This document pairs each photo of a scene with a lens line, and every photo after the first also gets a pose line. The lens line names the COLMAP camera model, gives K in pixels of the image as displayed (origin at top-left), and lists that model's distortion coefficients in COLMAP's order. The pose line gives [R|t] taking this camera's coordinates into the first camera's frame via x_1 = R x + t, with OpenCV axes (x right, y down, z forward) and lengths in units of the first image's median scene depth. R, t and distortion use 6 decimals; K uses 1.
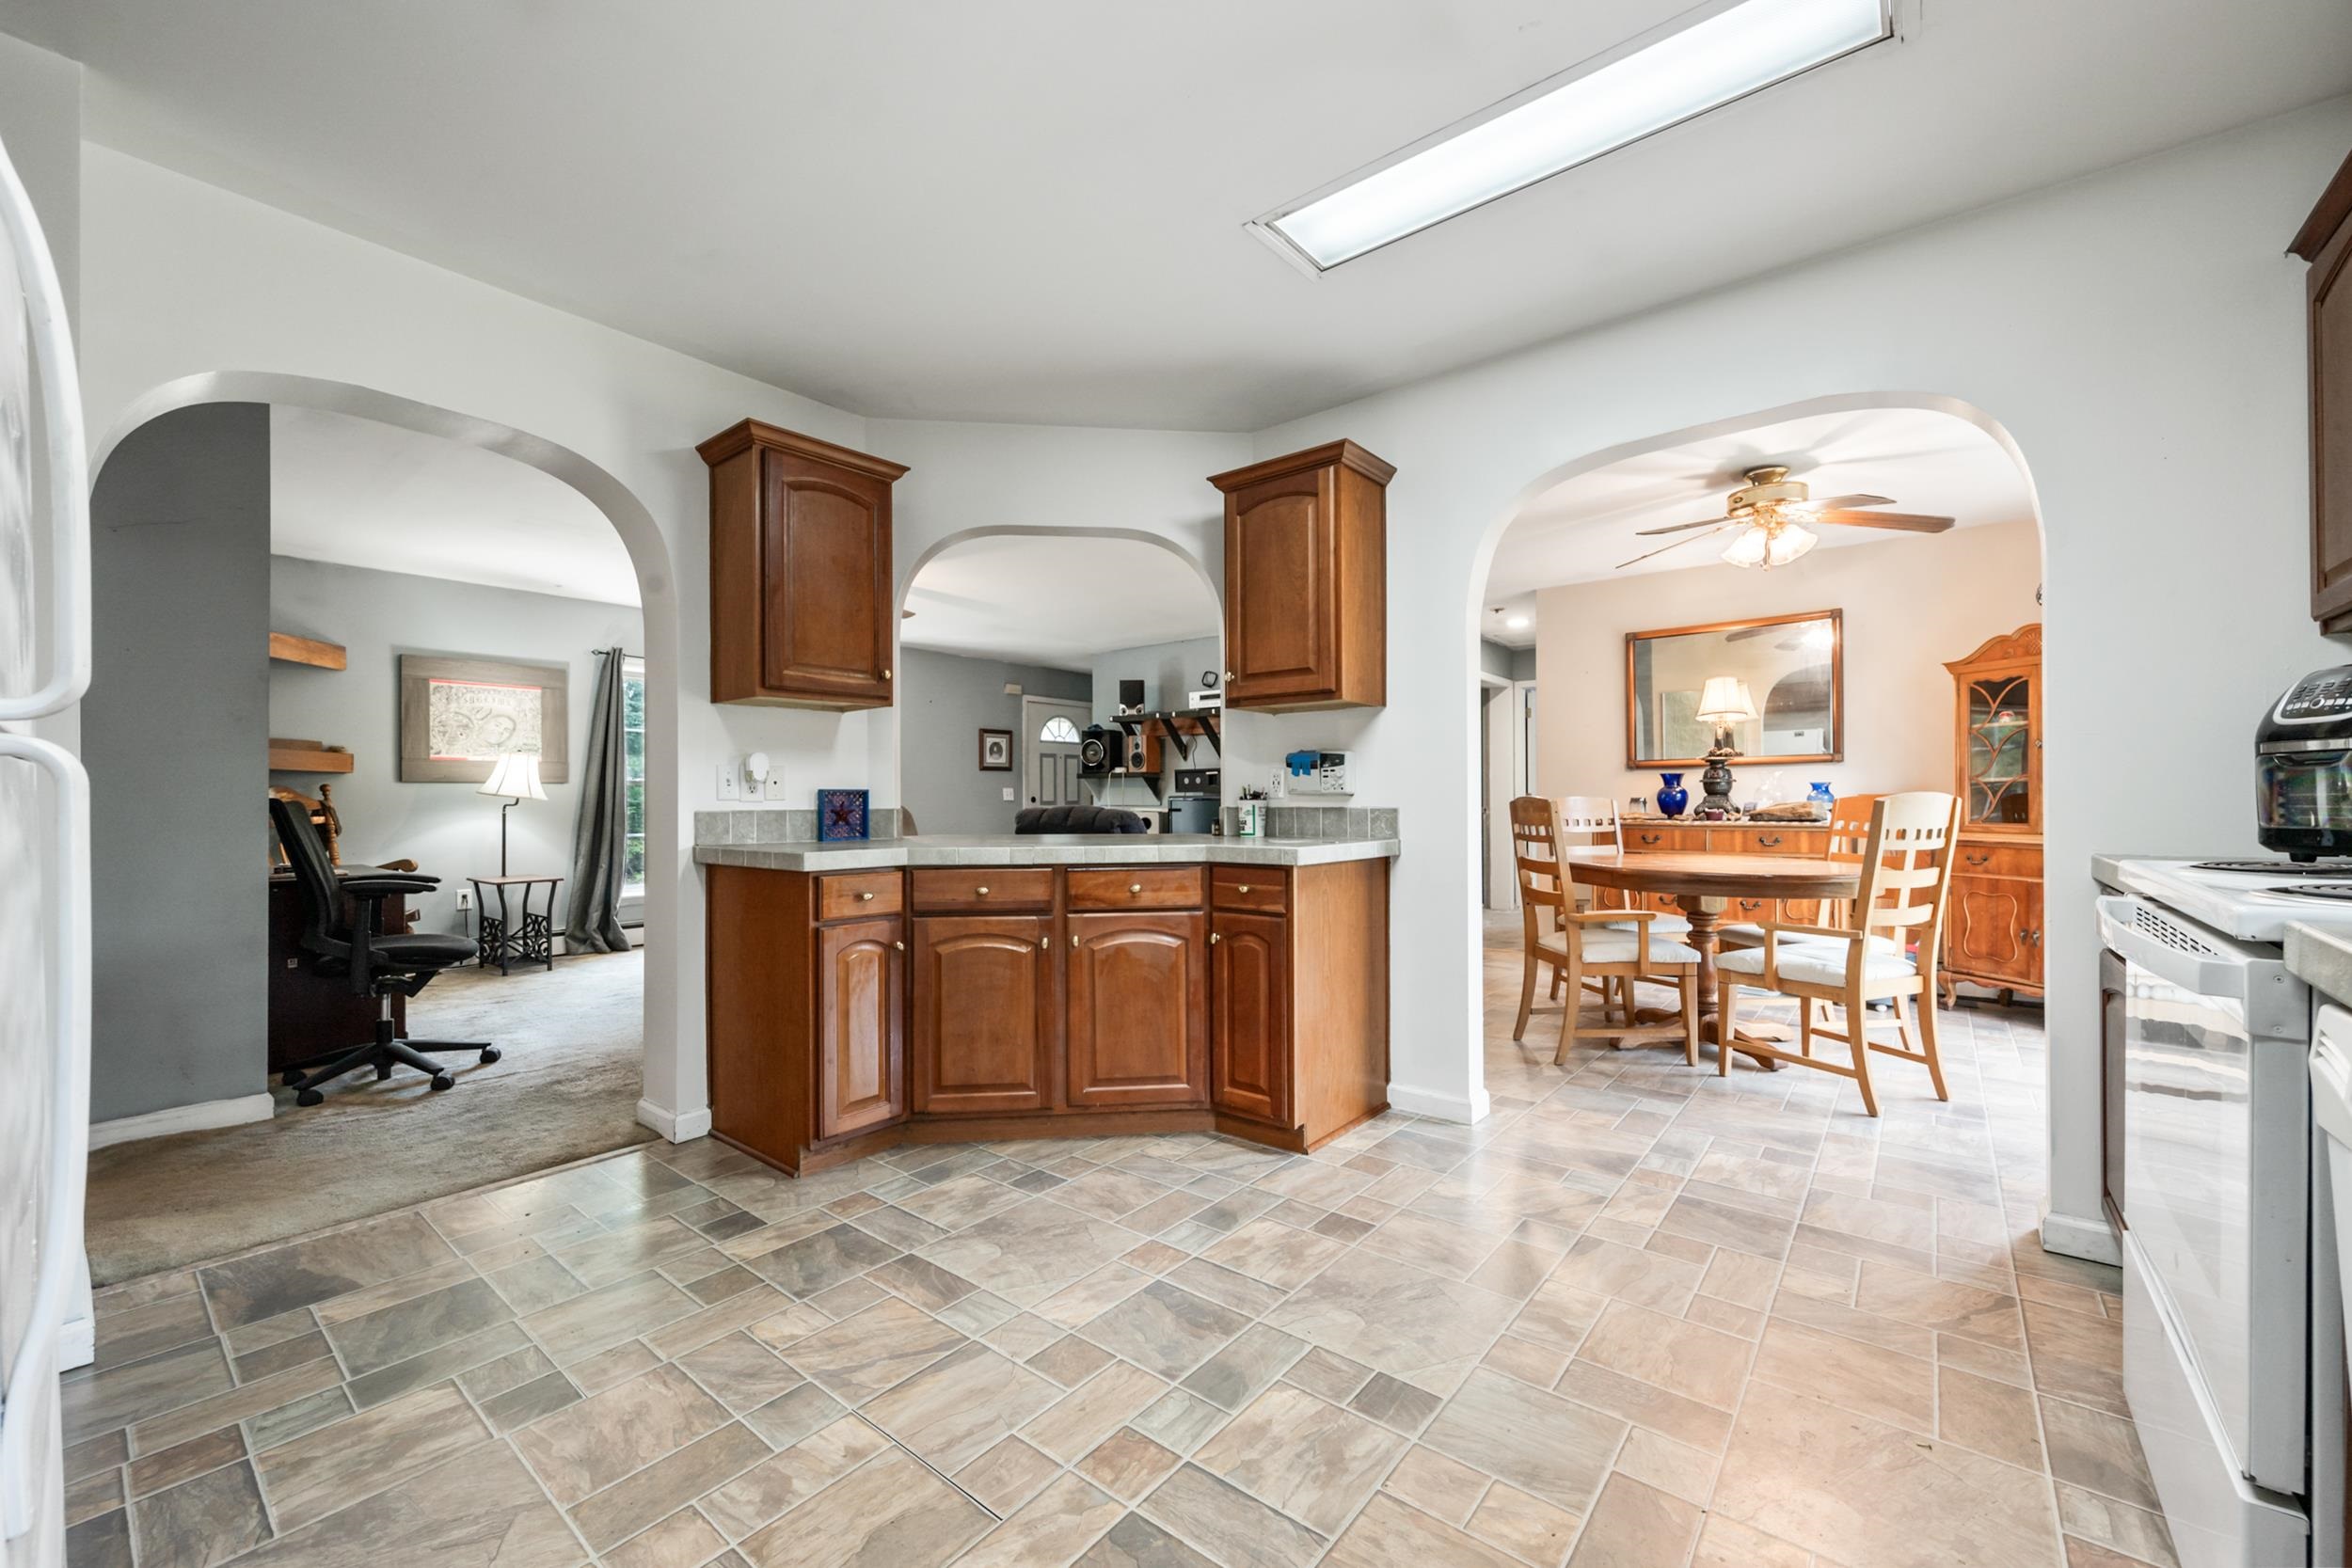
lens RADIAL K [[918.8, 0, 1184.8], [0, 918.8, 783.0], [0, 0, 1]] dist [0.004210, -0.000063]
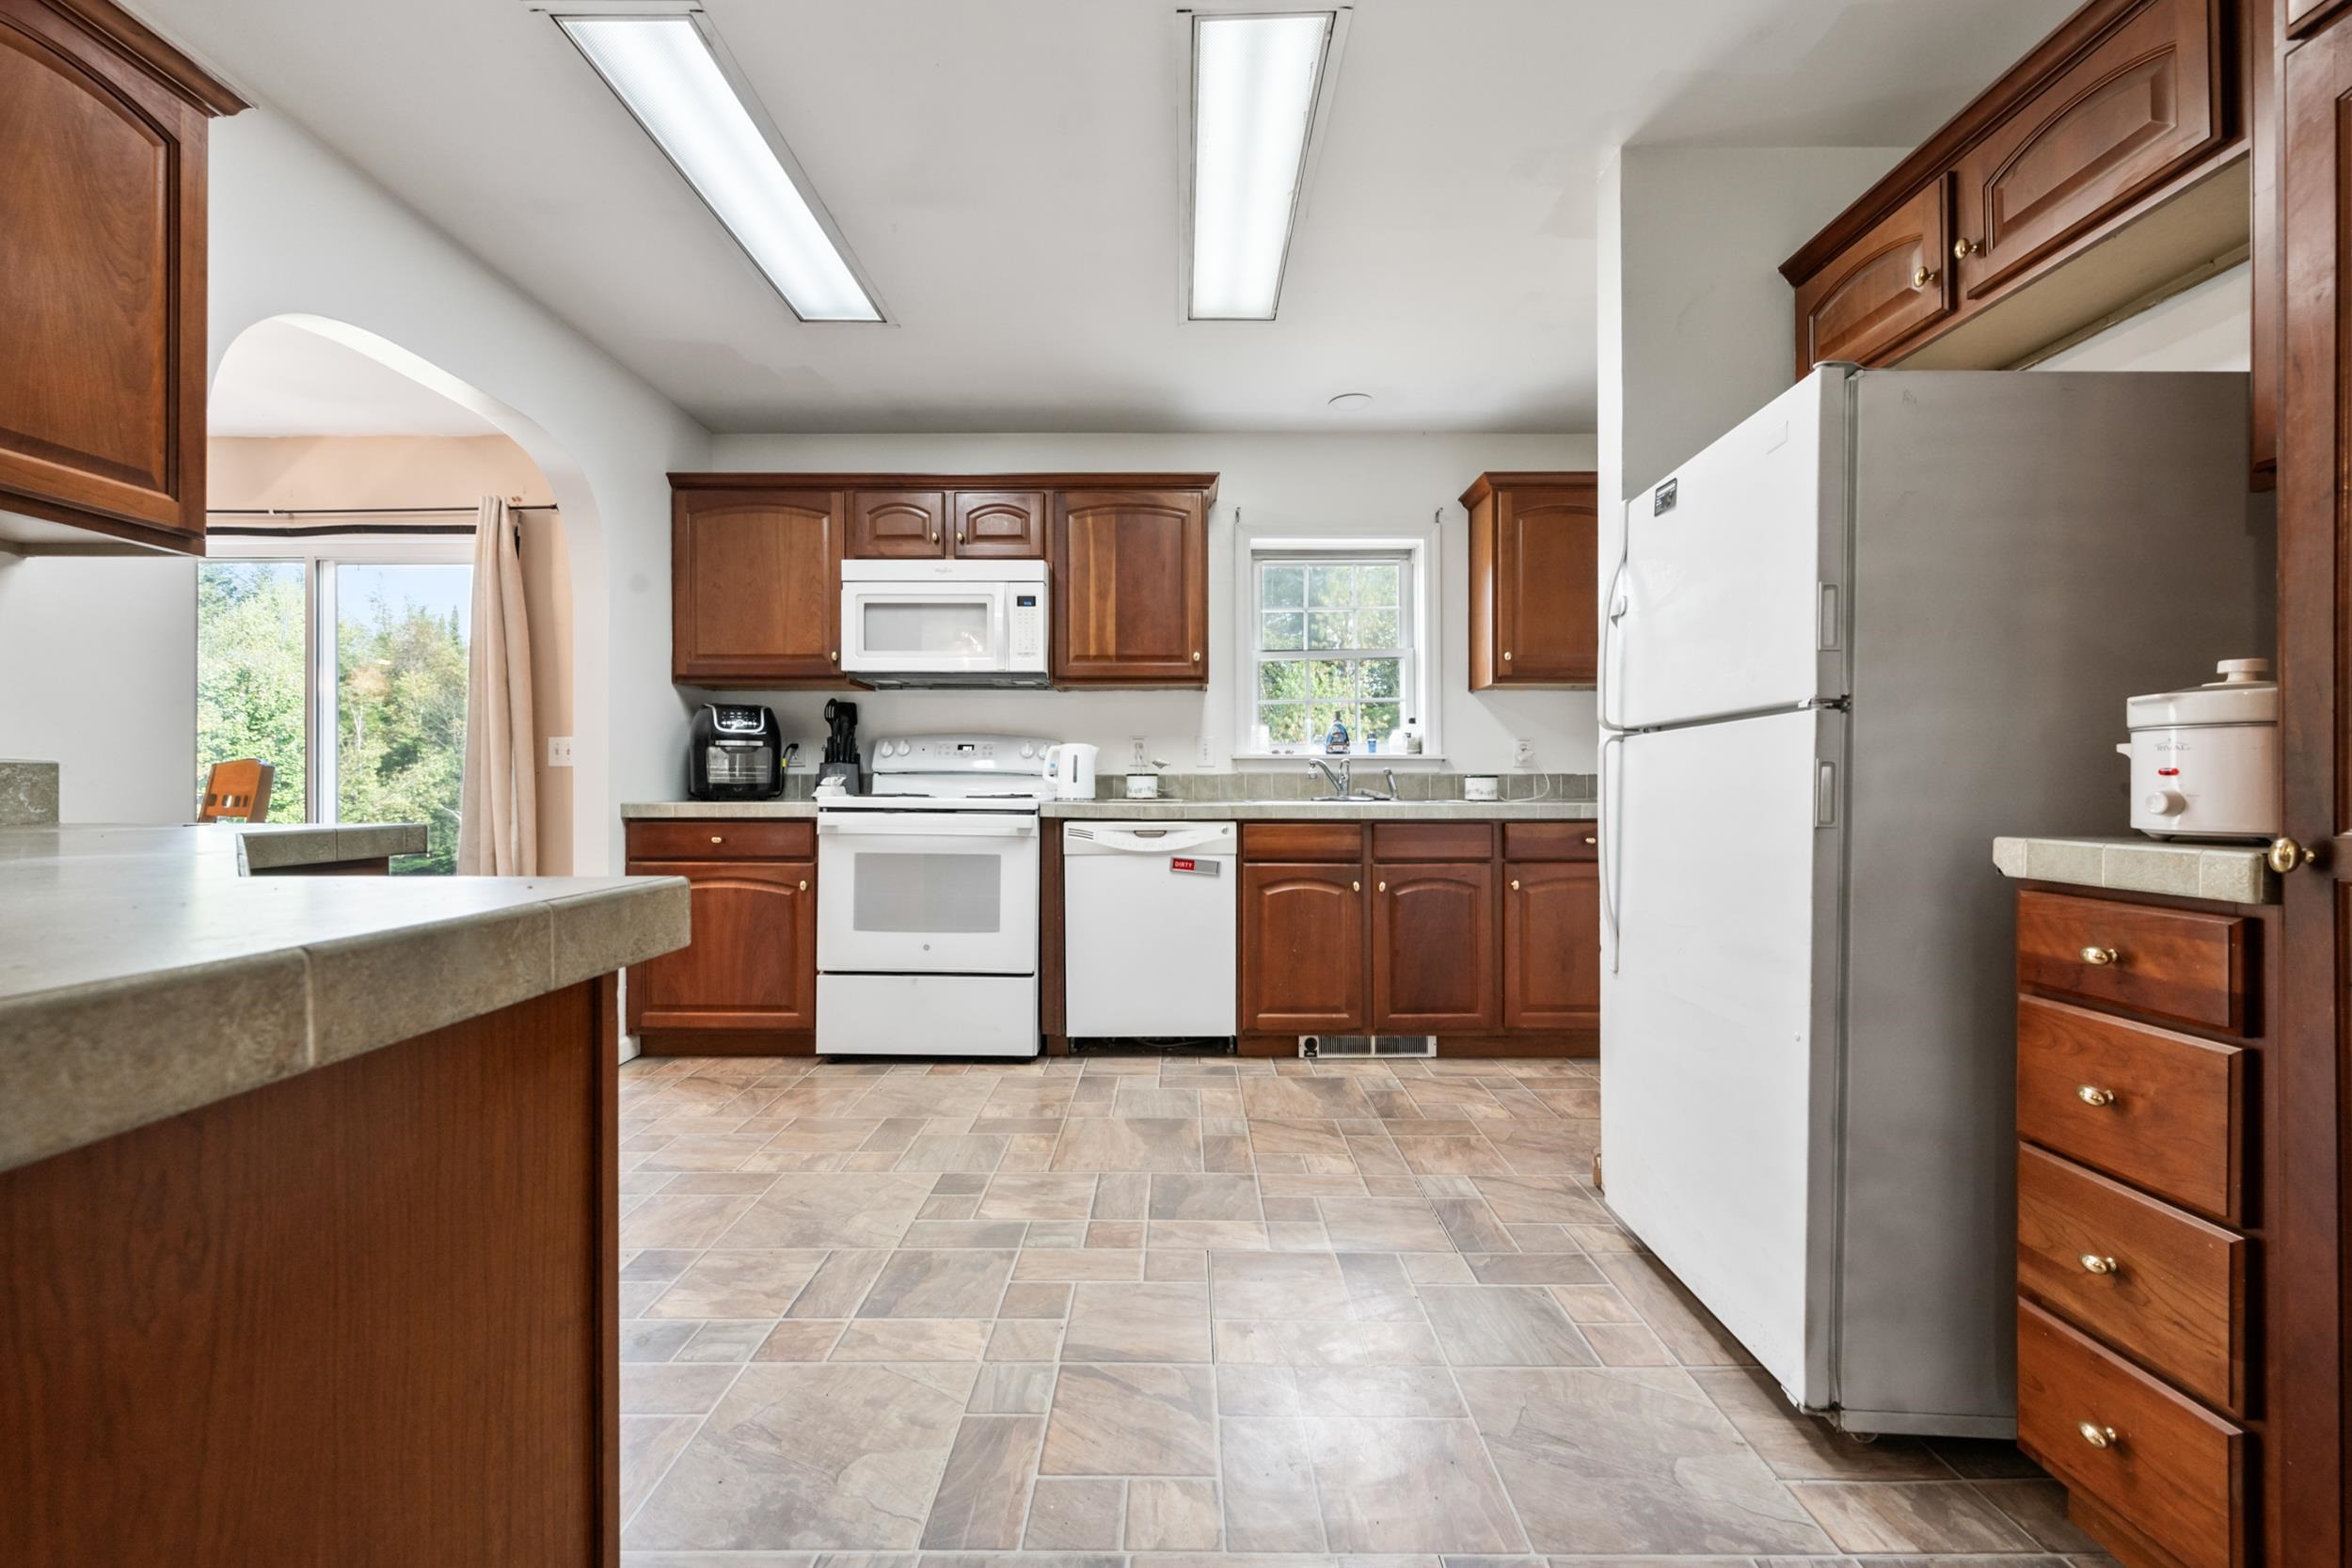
lens RADIAL K [[918.8, 0, 1185.6], [0, 918.8, 791.9], [0, 0, 1]] dist [0.004210, -0.000063]
pose [[-0.609124, 0.005432, 0.793056, -0.525446], [0.004493, 0.999984, -0.003398, 0.045261], [-0.793062, 0.001494, -0.609139, 0.768763]]
